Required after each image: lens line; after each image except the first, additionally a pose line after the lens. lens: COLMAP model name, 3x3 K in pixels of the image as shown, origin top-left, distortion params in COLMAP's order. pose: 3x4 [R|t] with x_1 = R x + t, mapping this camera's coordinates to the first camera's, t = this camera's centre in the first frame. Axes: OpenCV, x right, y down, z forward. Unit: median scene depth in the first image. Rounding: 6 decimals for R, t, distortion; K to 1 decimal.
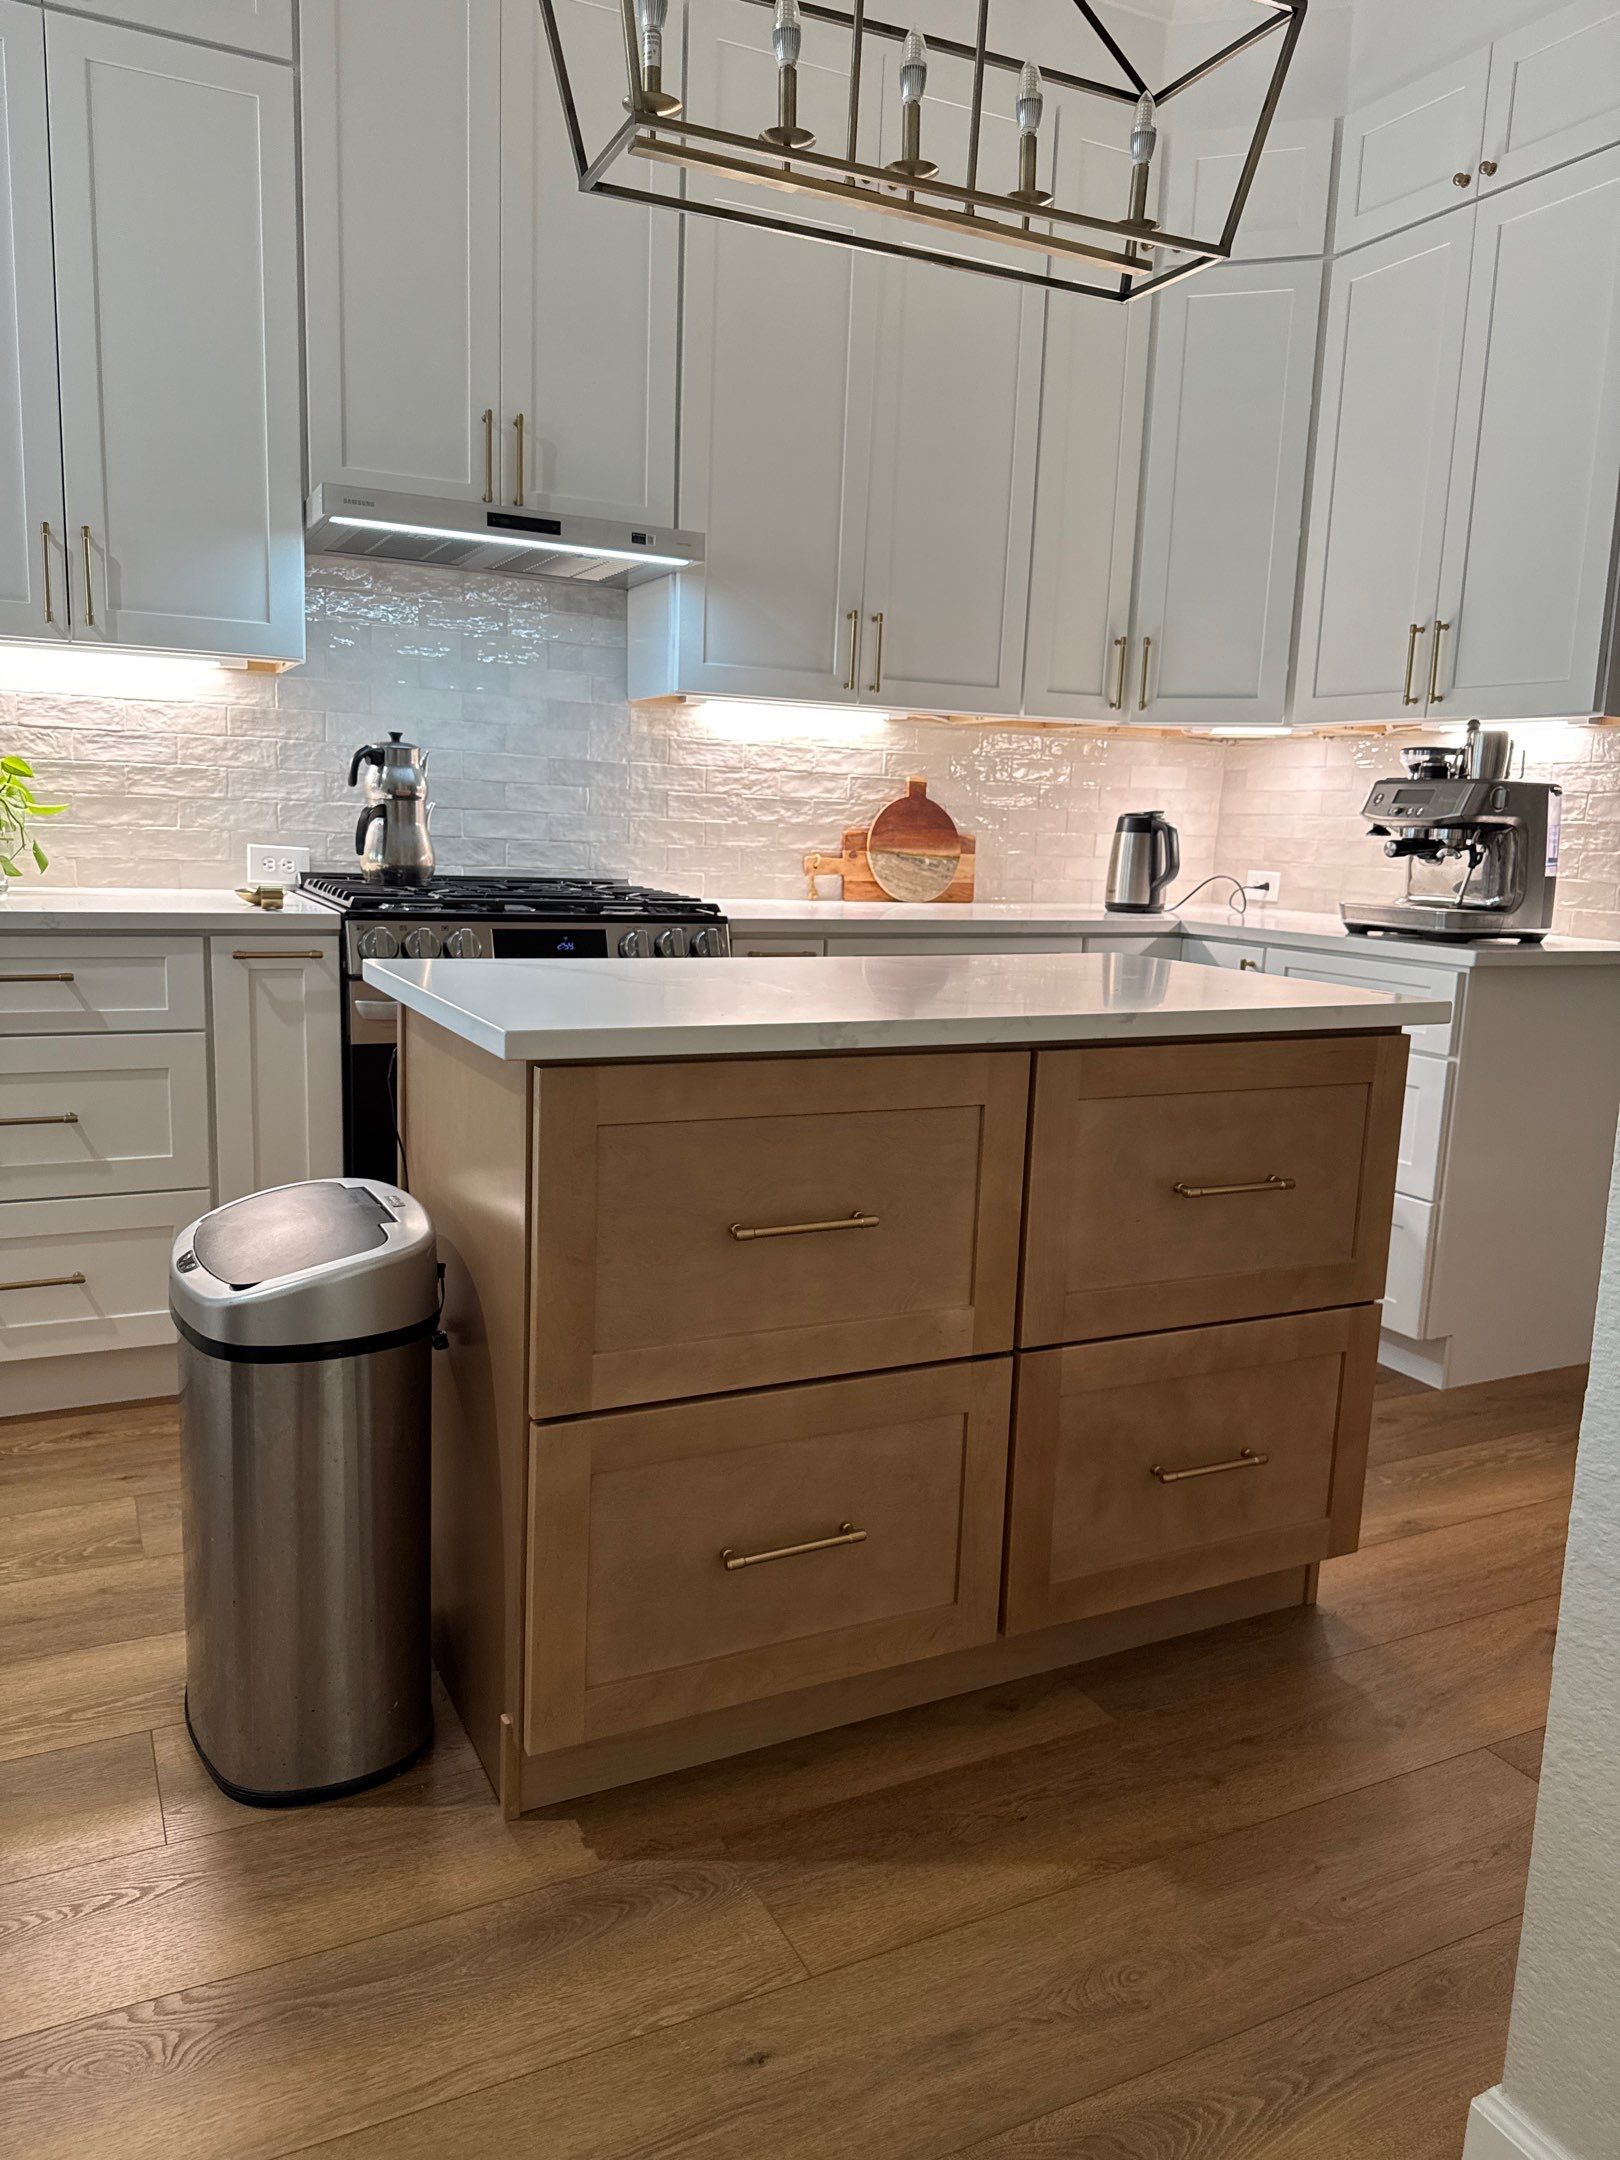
lens RADIAL K [[1533.6, 0, 812.8], [0, 1533.6, 1087.3], [0, 0, 1]] dist [0.092855, -0.107798]
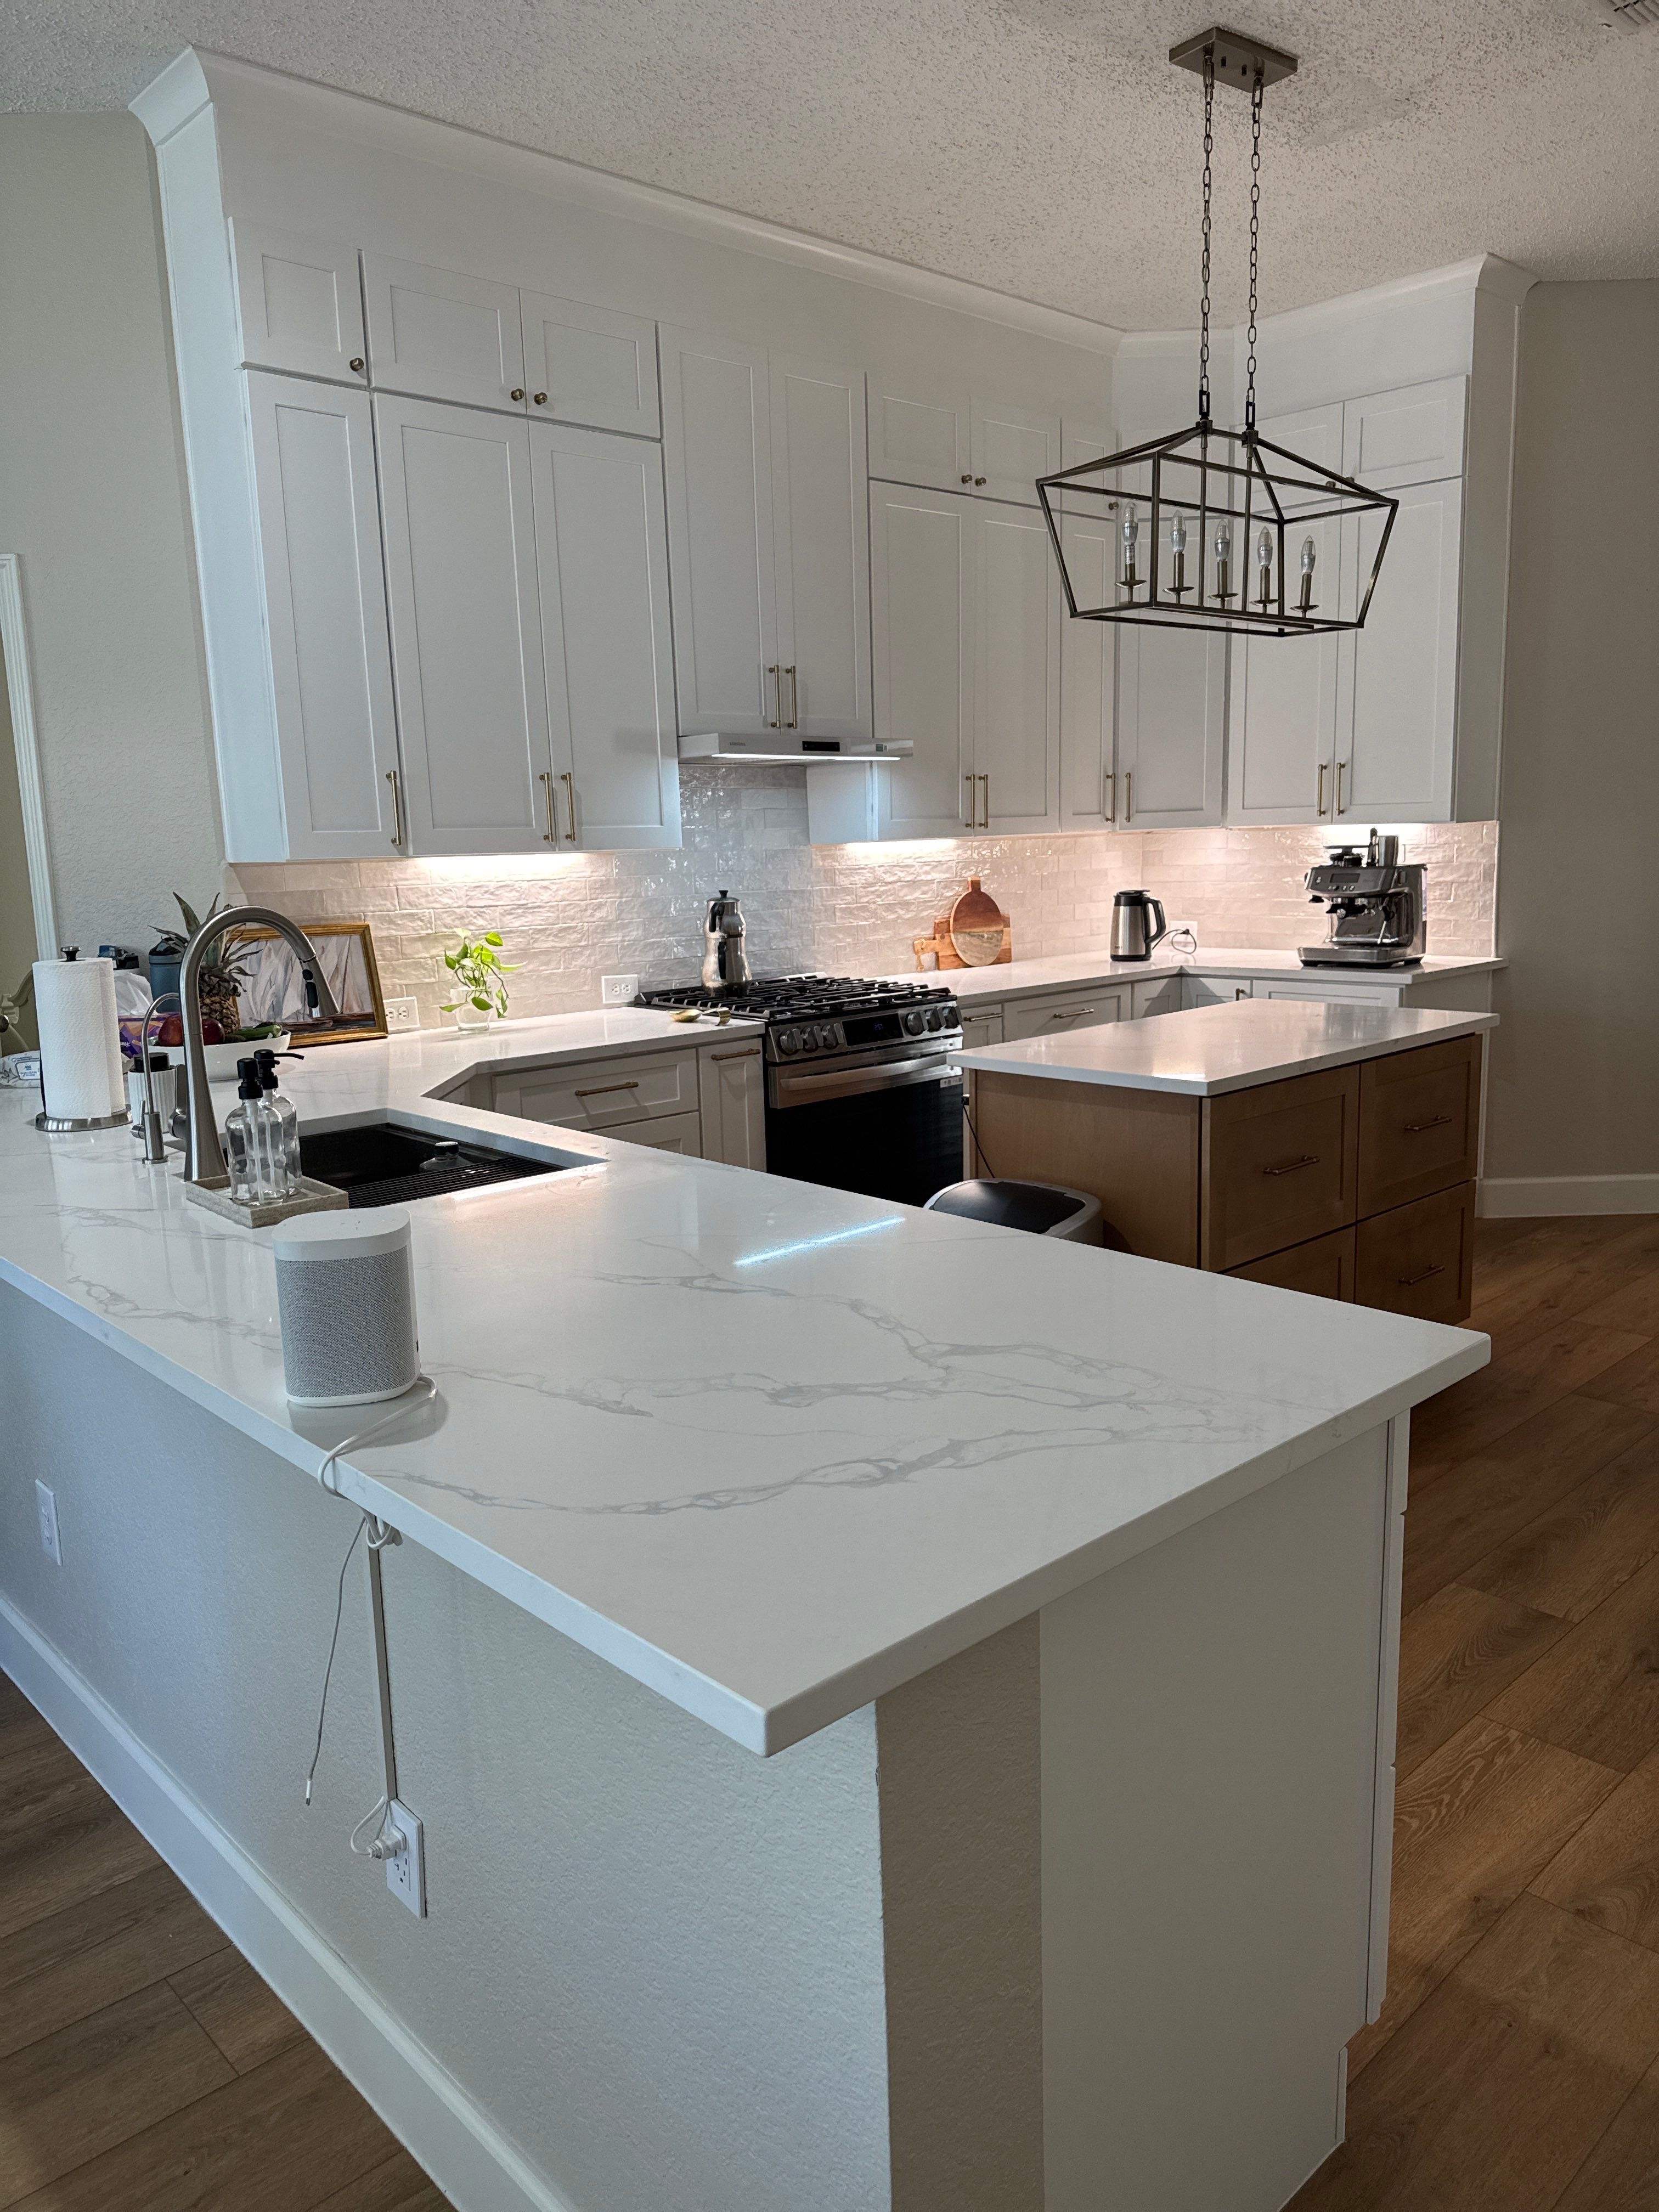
lens RADIAL K [[1567.9, 0, 830.8], [0, 1567.9, 1113.8], [0, 0, 1]] dist [0.109374, -0.158706]
pose [[0.955052, -0.115616, 0.272964, -0.572551], [0.113212, 0.993266, 0.024597, -0.047521], [-0.273970, 0.007411, 0.961710, -0.400258]]
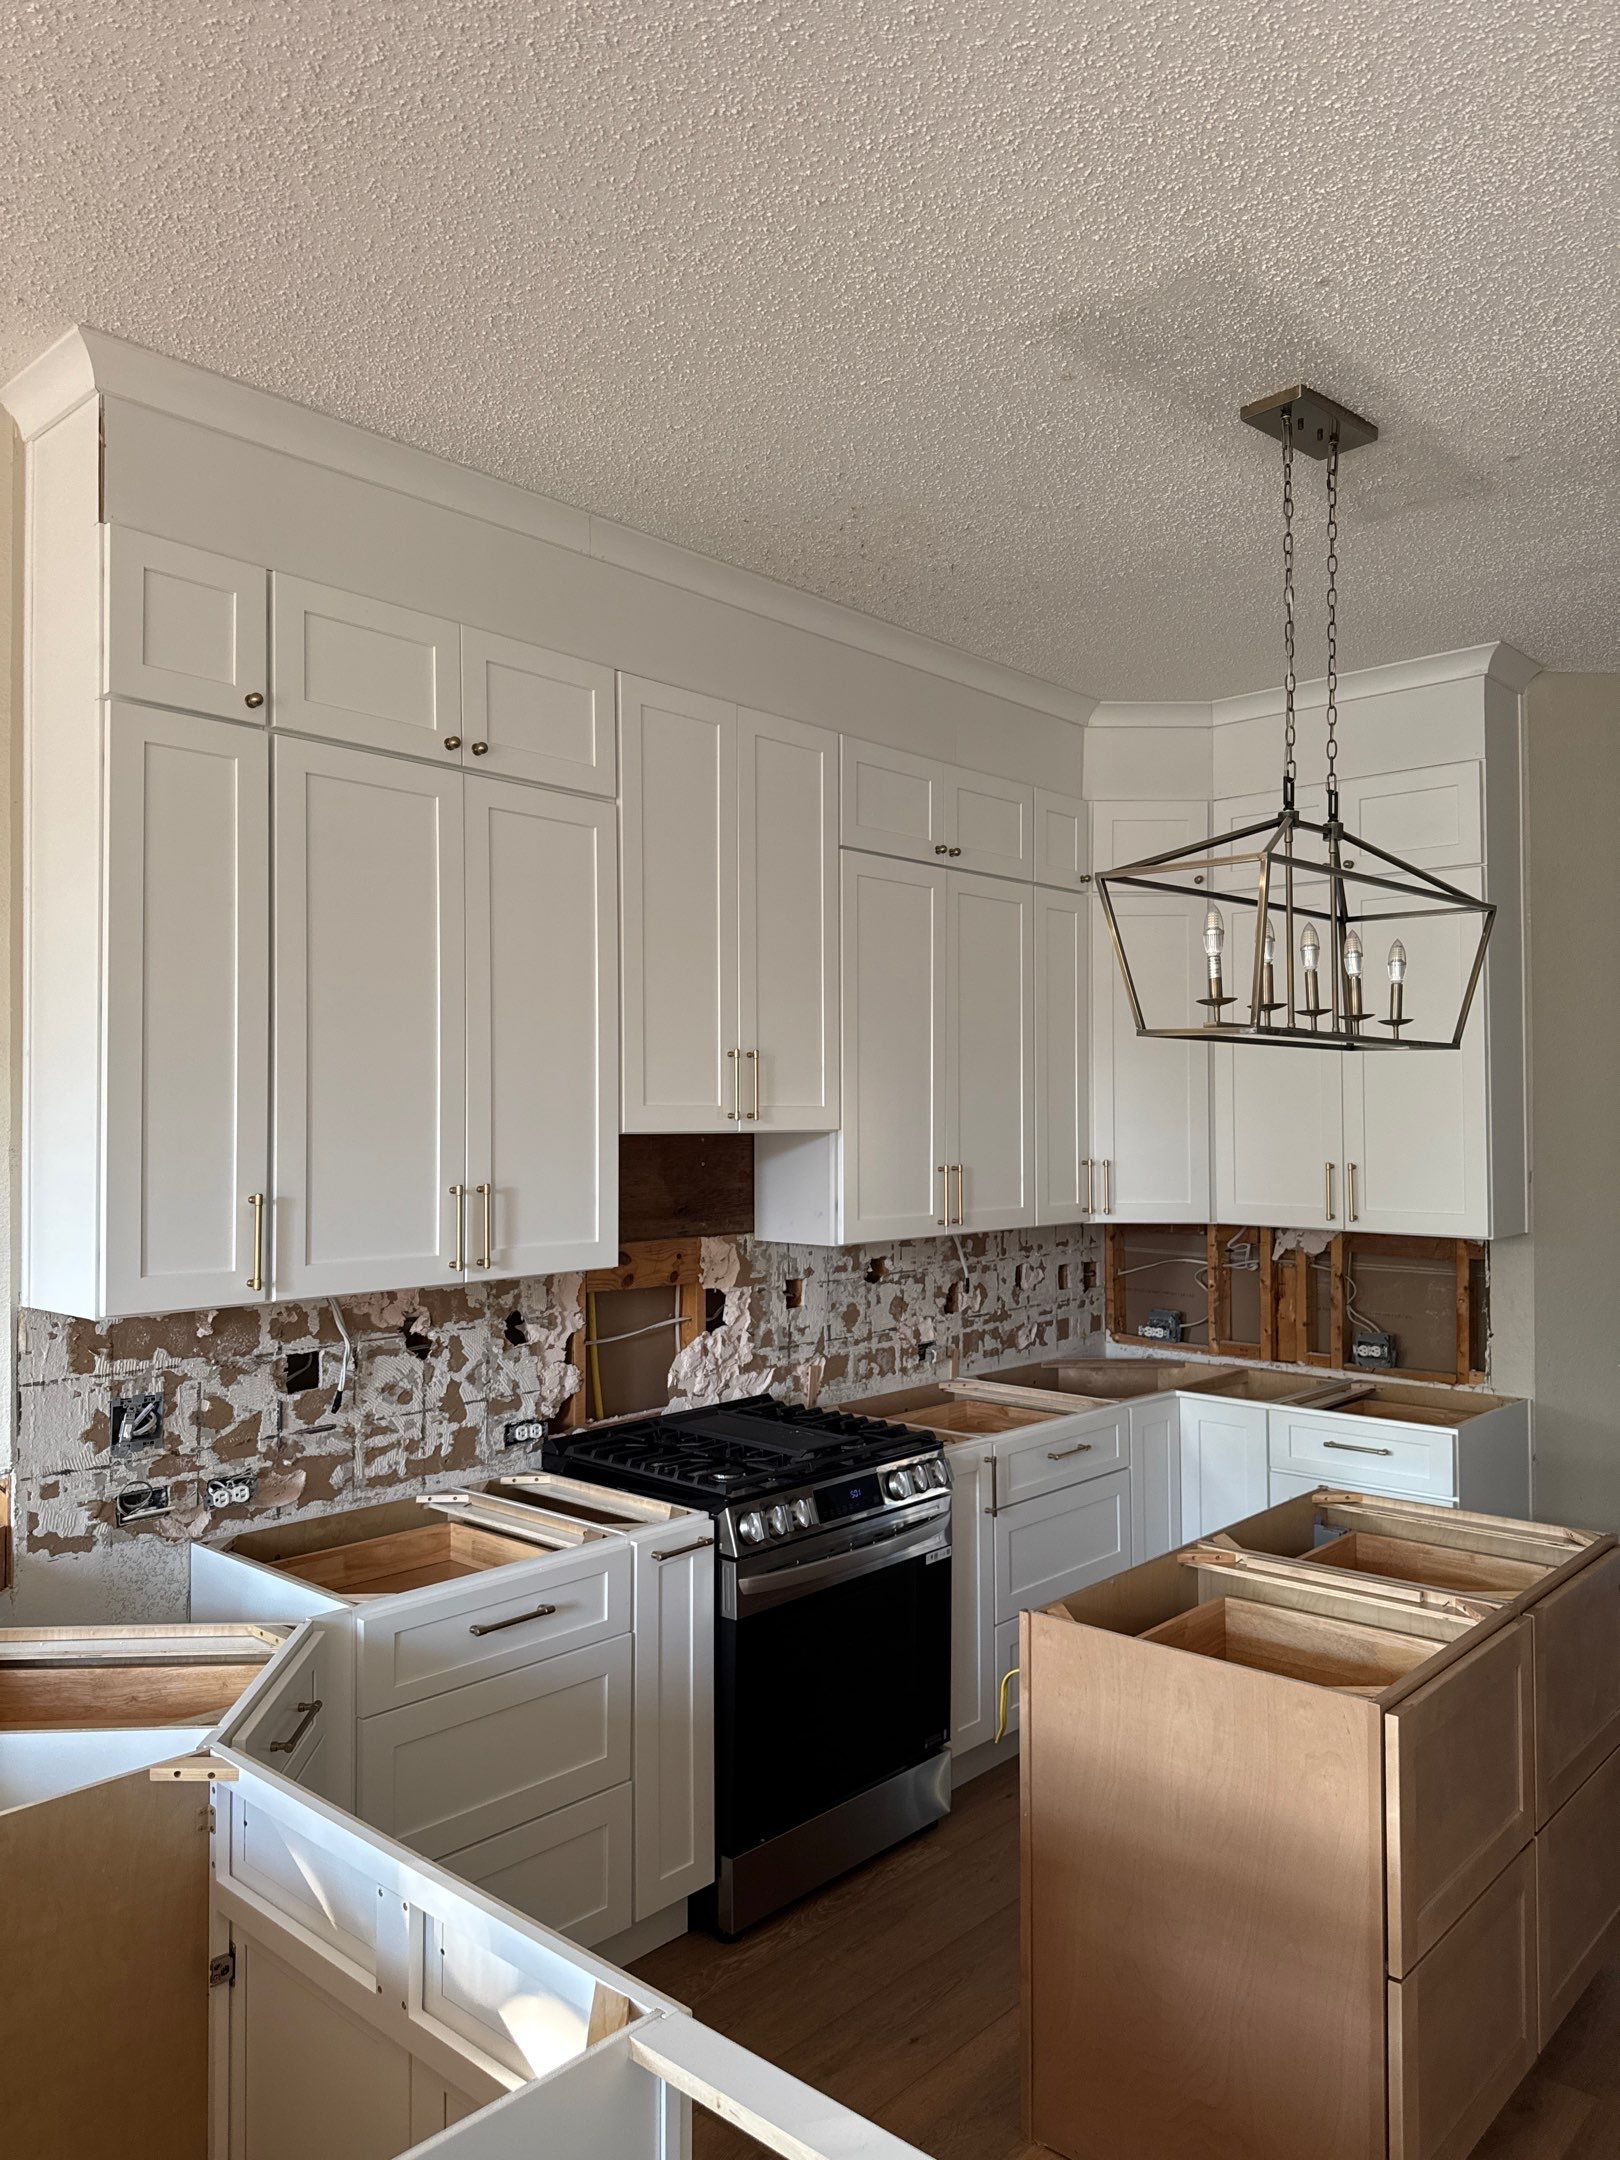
lens RADIAL K [[1510.8, 0, 810.5], [0, 1510.8, 1085.2], [0, 0, 1]] dist [0.112639, -0.200090]
pose [[0.930836, -0.030697, 0.364146, -0.553578], [0.098998, 0.980386, -0.170417, -0.186313], [-0.351773, 0.194680, 0.915618, -0.099082]]
